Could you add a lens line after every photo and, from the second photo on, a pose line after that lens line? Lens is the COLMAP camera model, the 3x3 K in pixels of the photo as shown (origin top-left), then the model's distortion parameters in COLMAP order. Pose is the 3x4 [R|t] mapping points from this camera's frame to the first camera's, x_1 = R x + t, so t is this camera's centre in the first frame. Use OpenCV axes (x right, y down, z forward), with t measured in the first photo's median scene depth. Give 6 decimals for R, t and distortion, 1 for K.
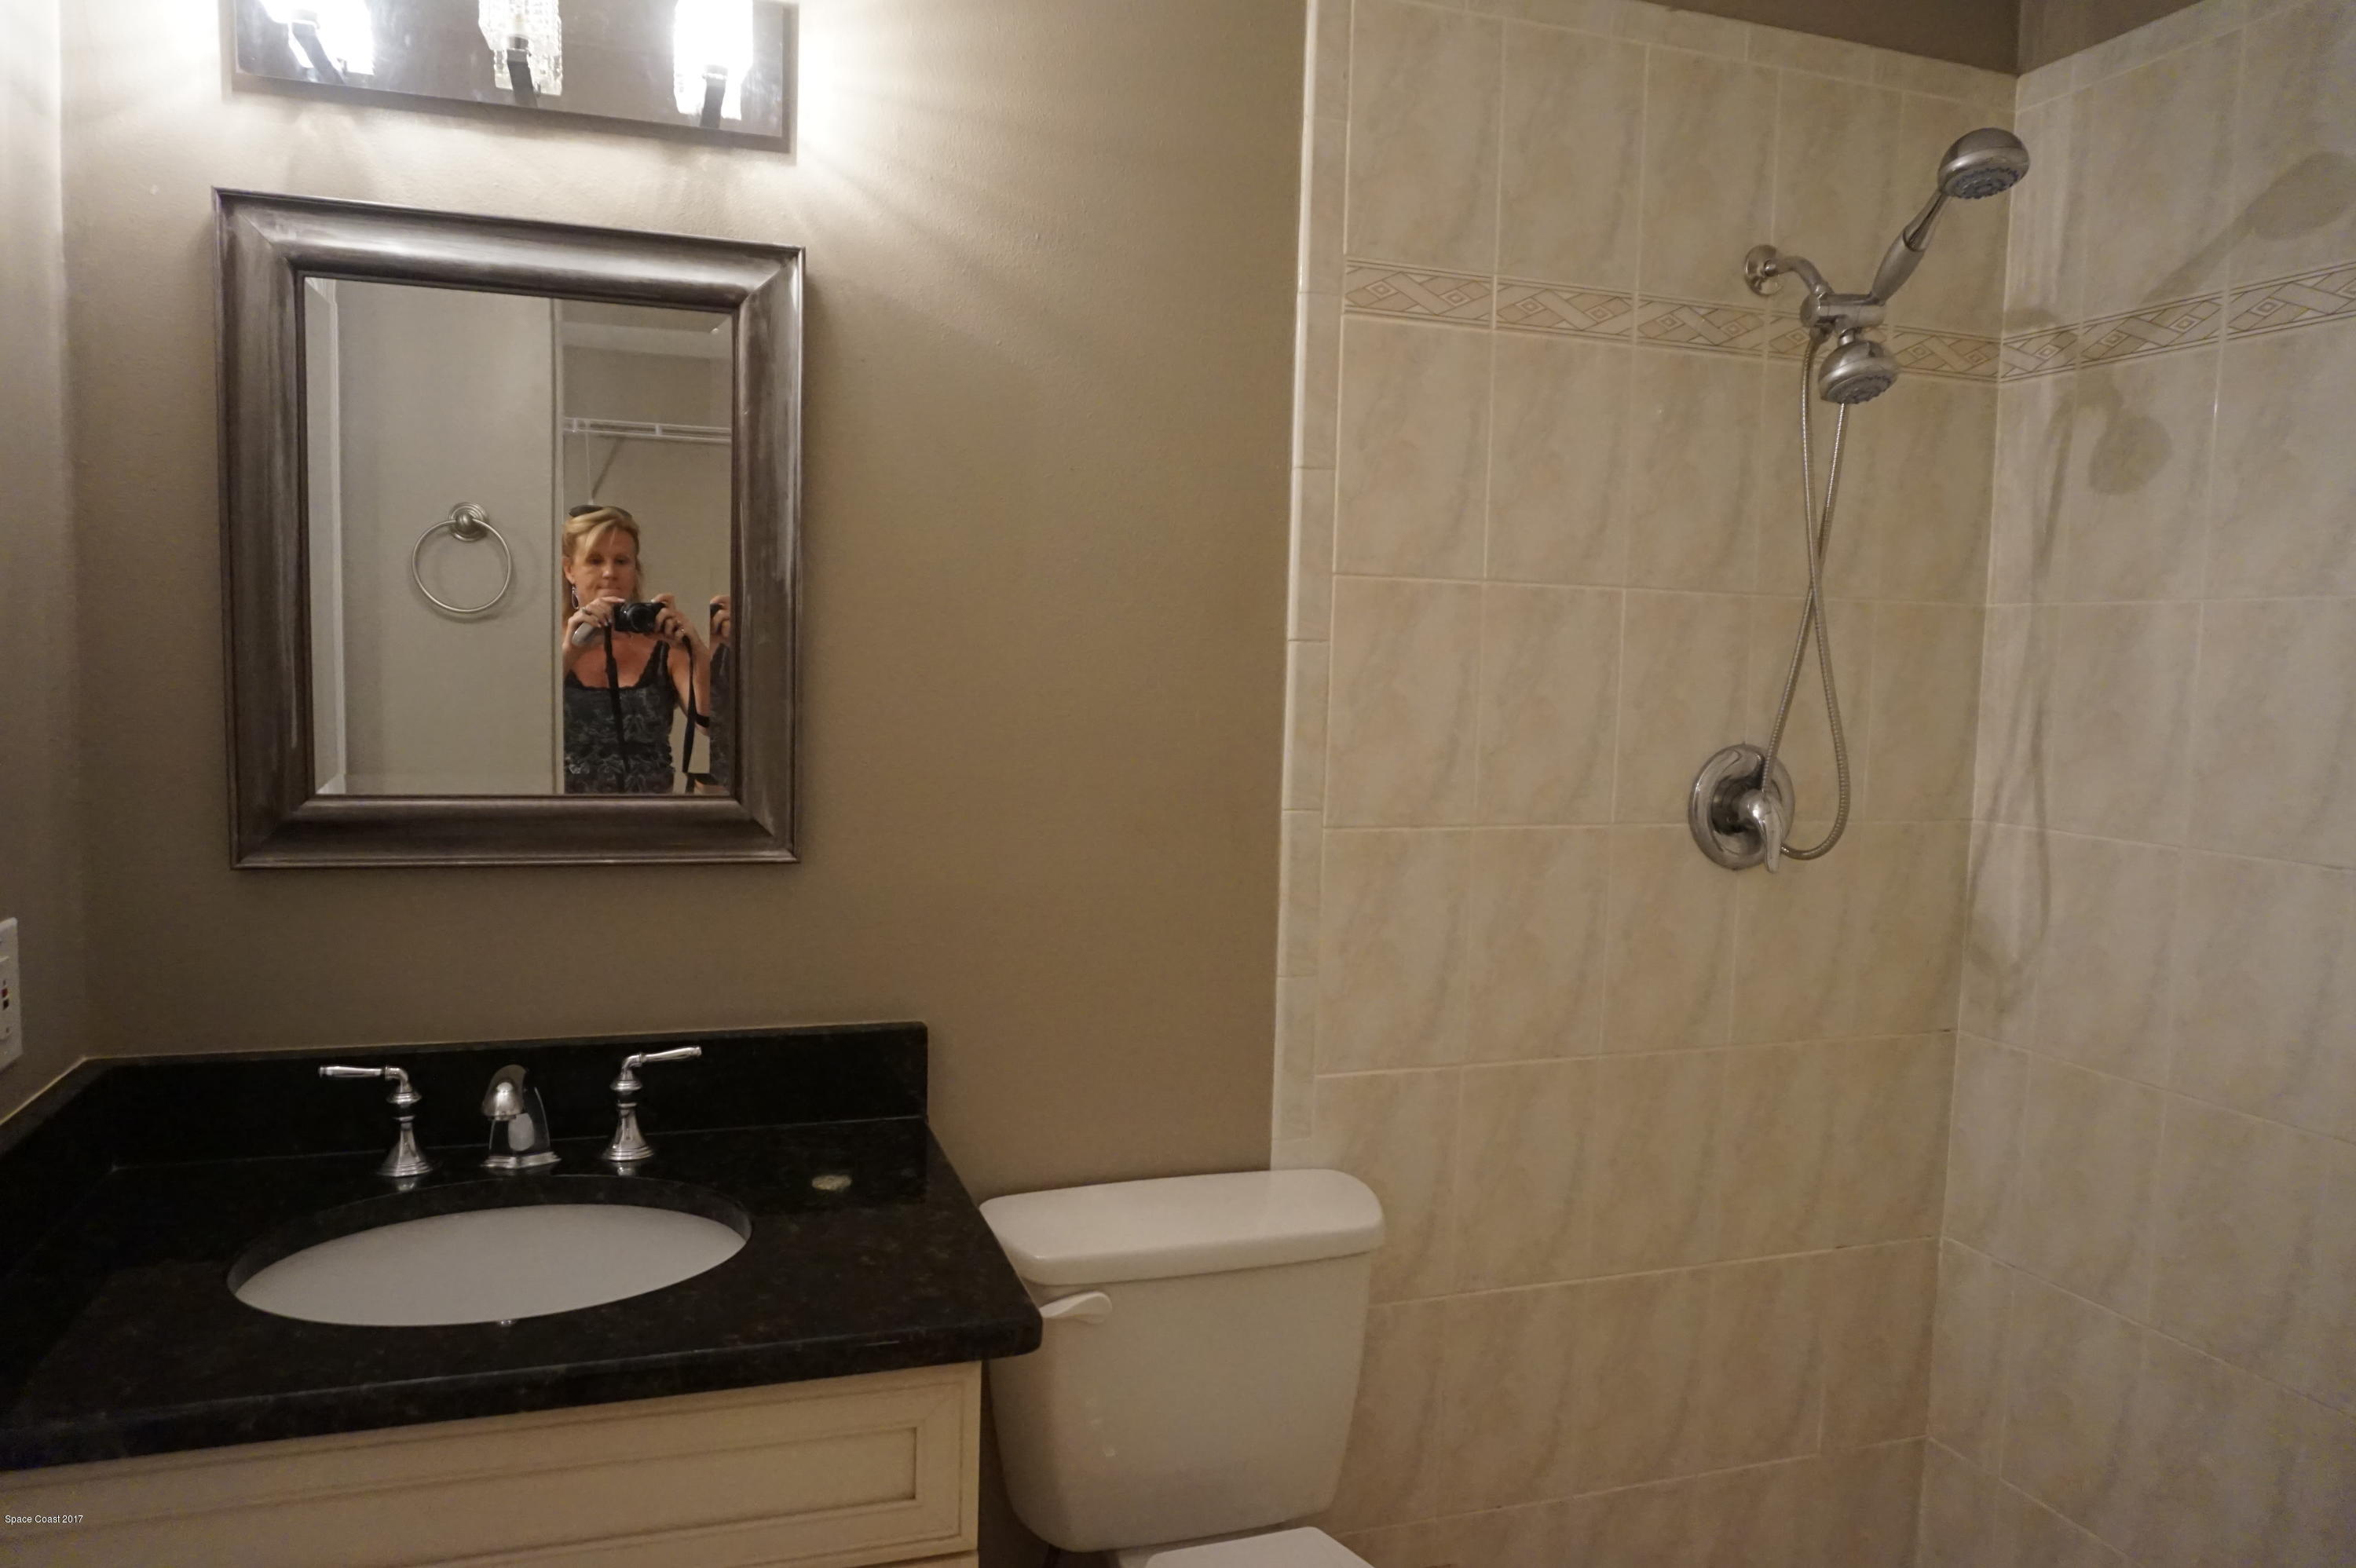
lens RADIAL K [[1596.0, 0, 1187.1], [0, 1596.0, 788.5], [0, 0, 1]] dist [-0.029971, 0.026695]
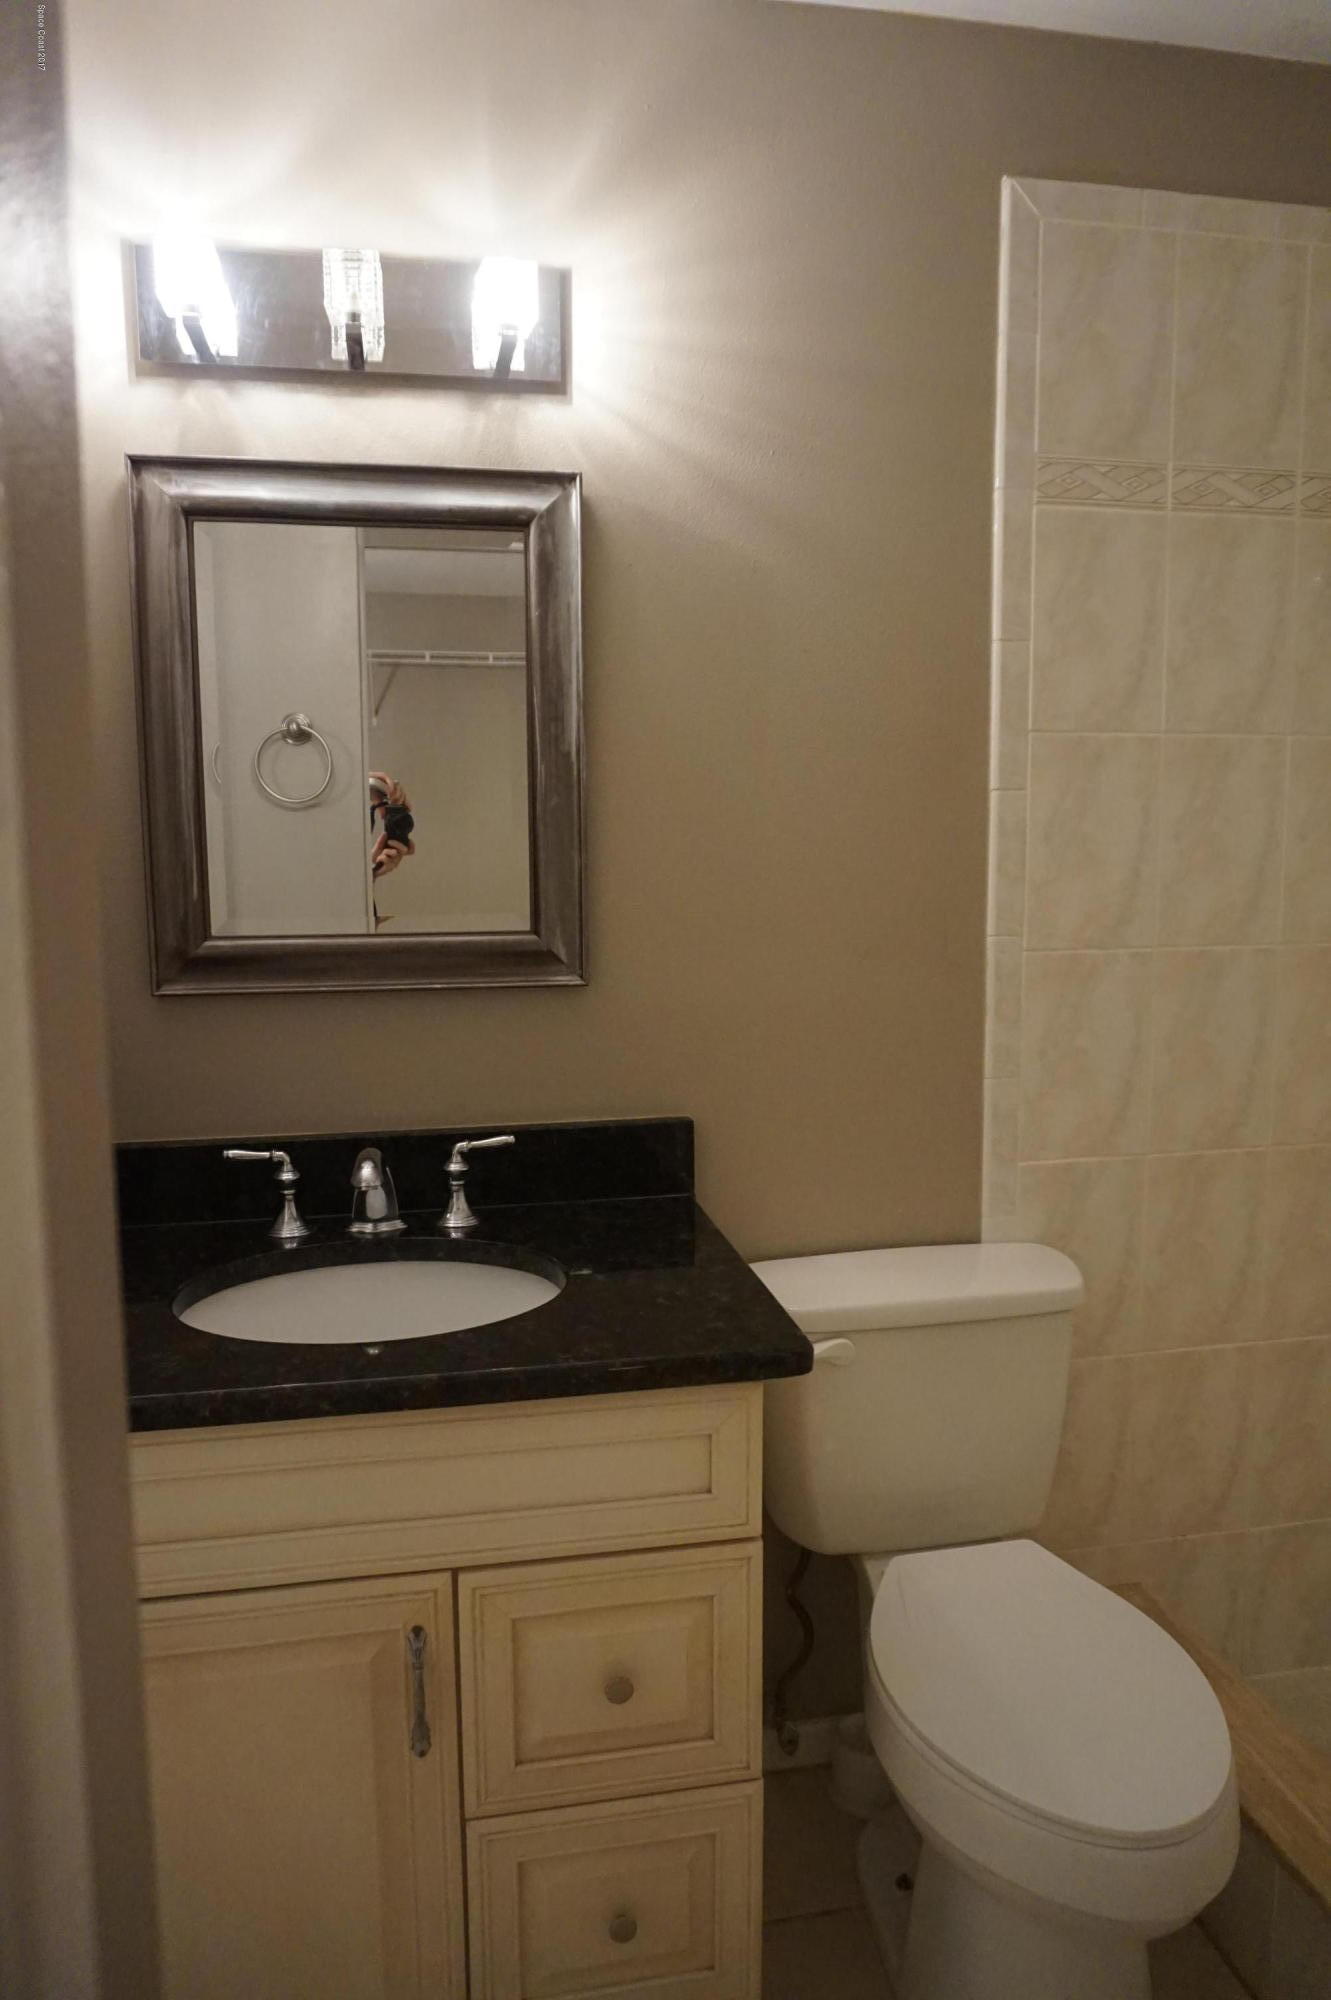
lens RADIAL K [[1355.0, 0, 667.1], [0, 1355.0, 1001.1], [0, 0, 1]] dist [-0.029971, 0.026695]
pose [[0.990882, -0.017578, -0.133580, -0.045694], [0.021645, 0.999343, 0.029057, 0.029876], [0.132982, -0.031684, 0.990612, -0.016002]]
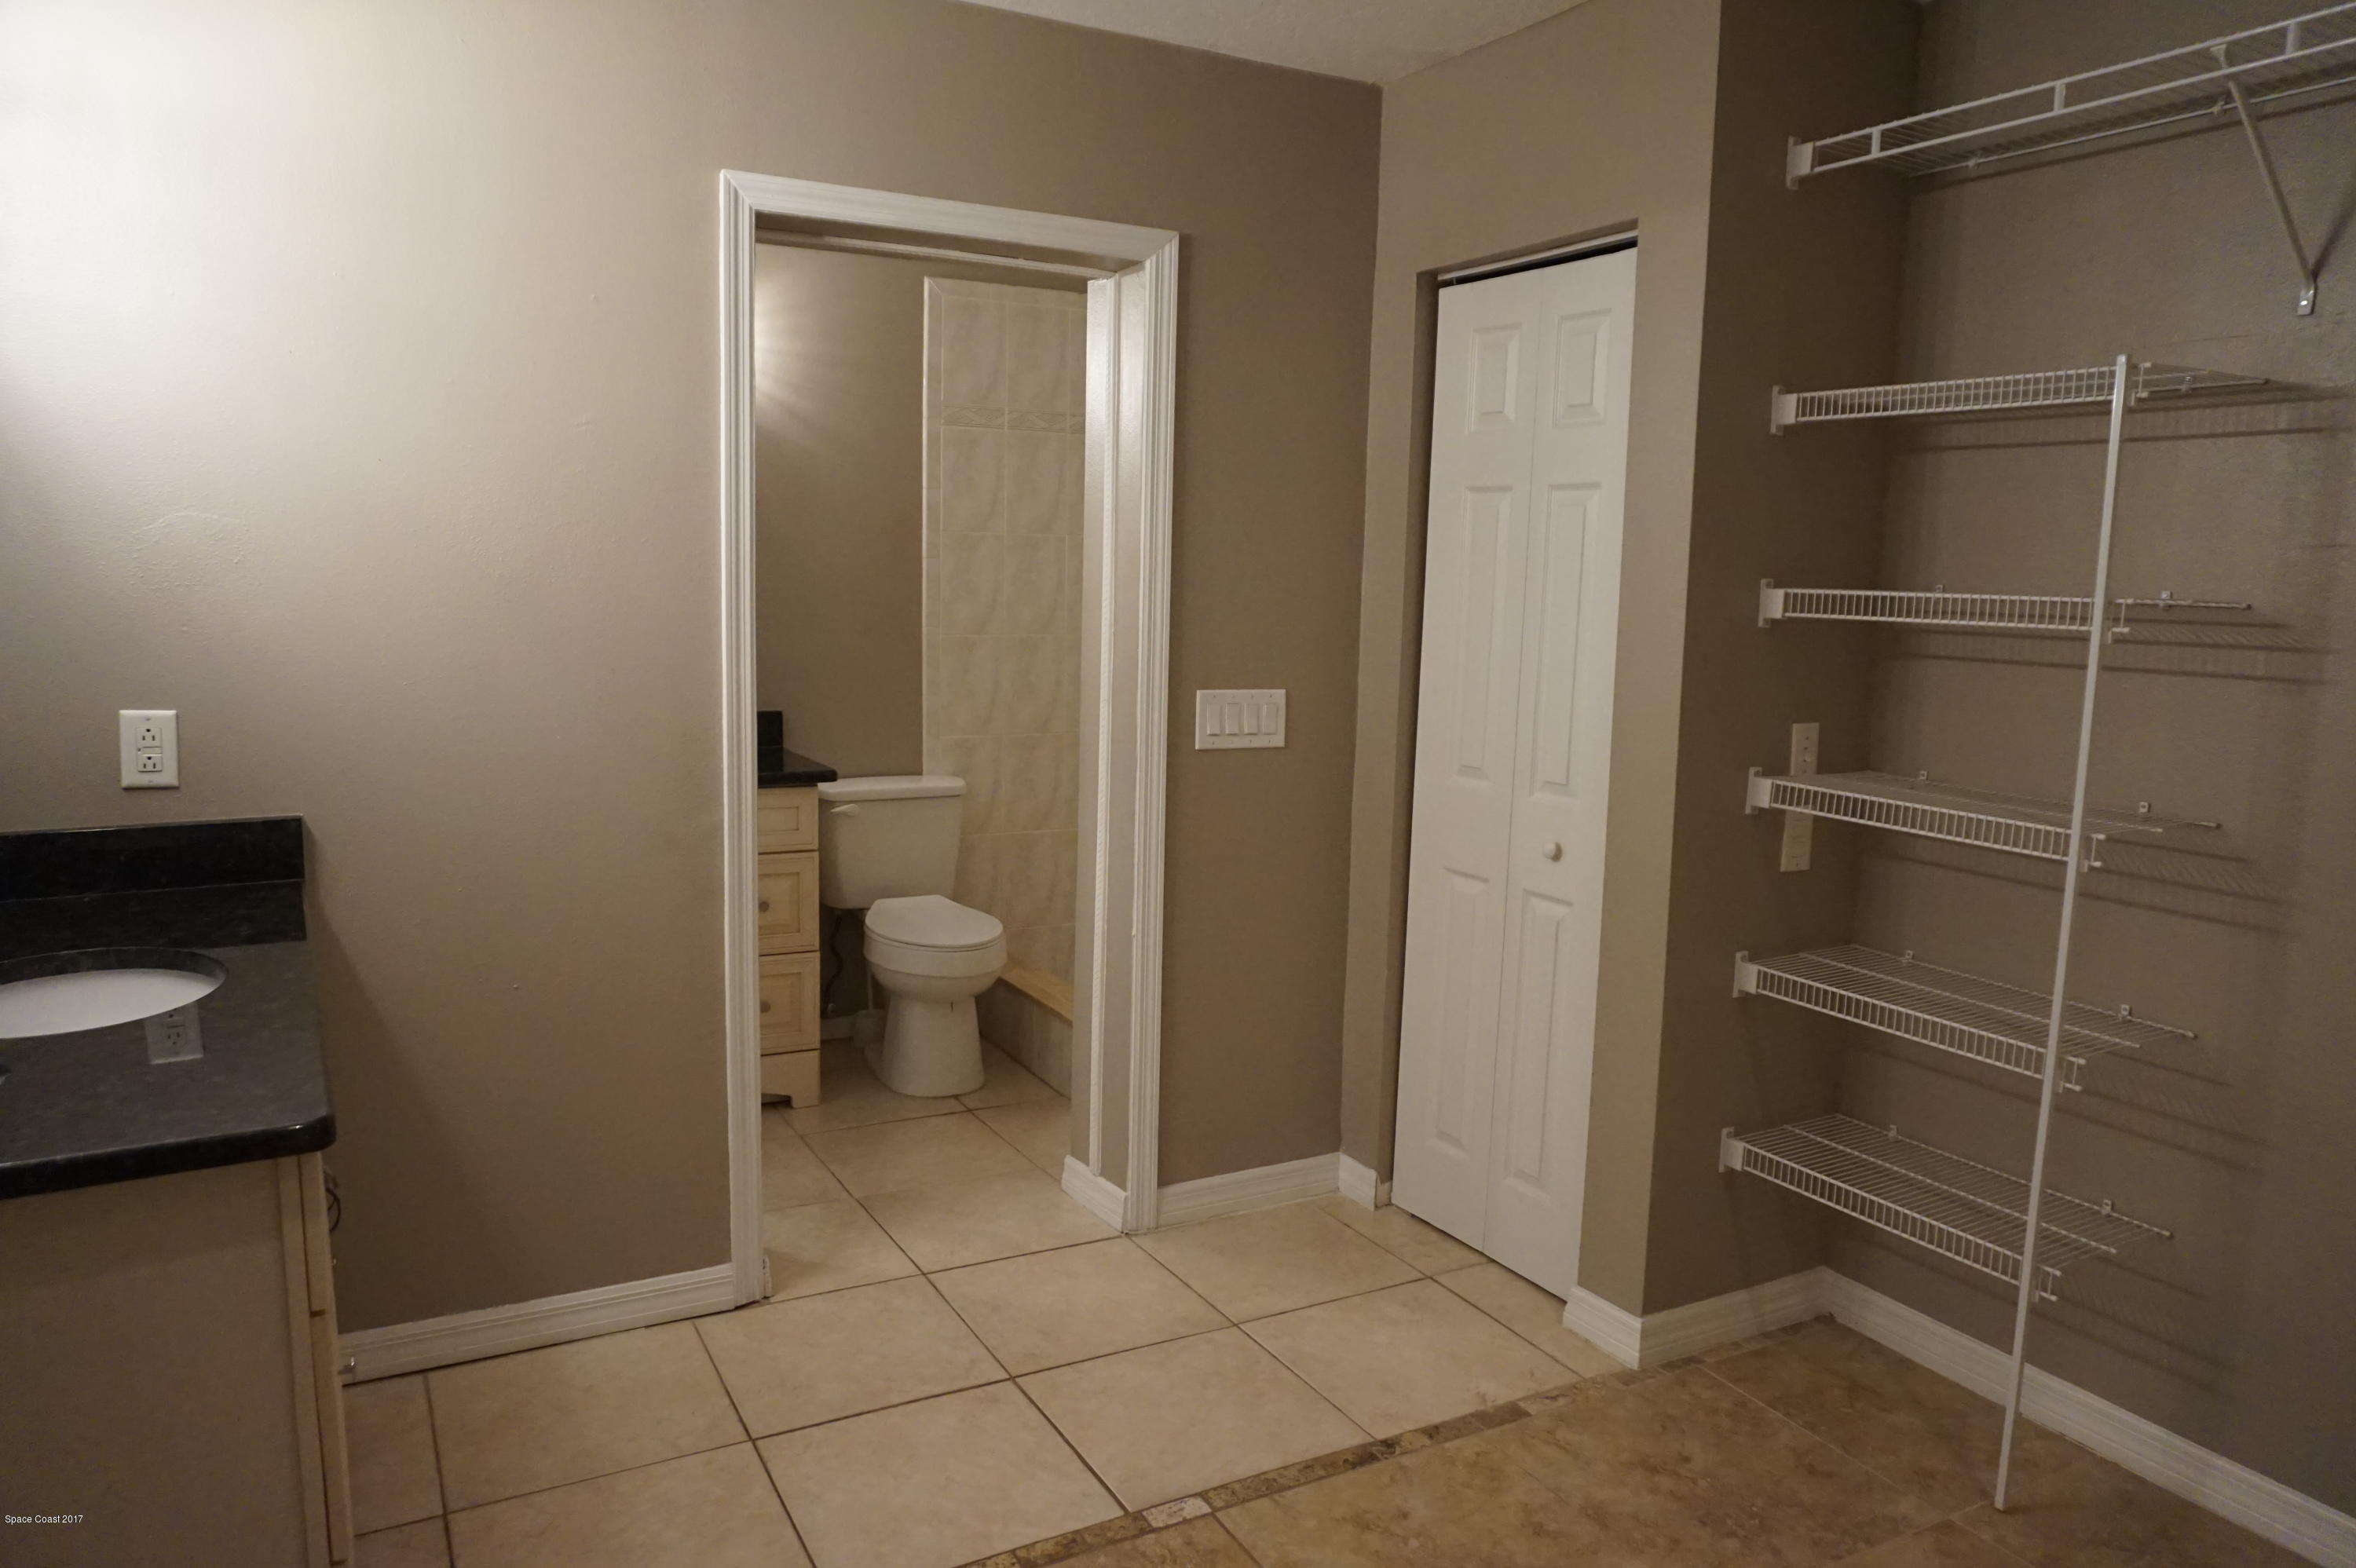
lens RADIAL K [[1596.0, 0, 1186.3], [0, 1596.0, 786.4], [0, 0, 1]] dist [-0.029971, 0.026695]
pose [[0.984218, -0.027544, 0.174803, 0.025026], [0.016611, 0.997831, 0.063701, 0.119813], [-0.176178, -0.059792, 0.982541, -1.666750]]
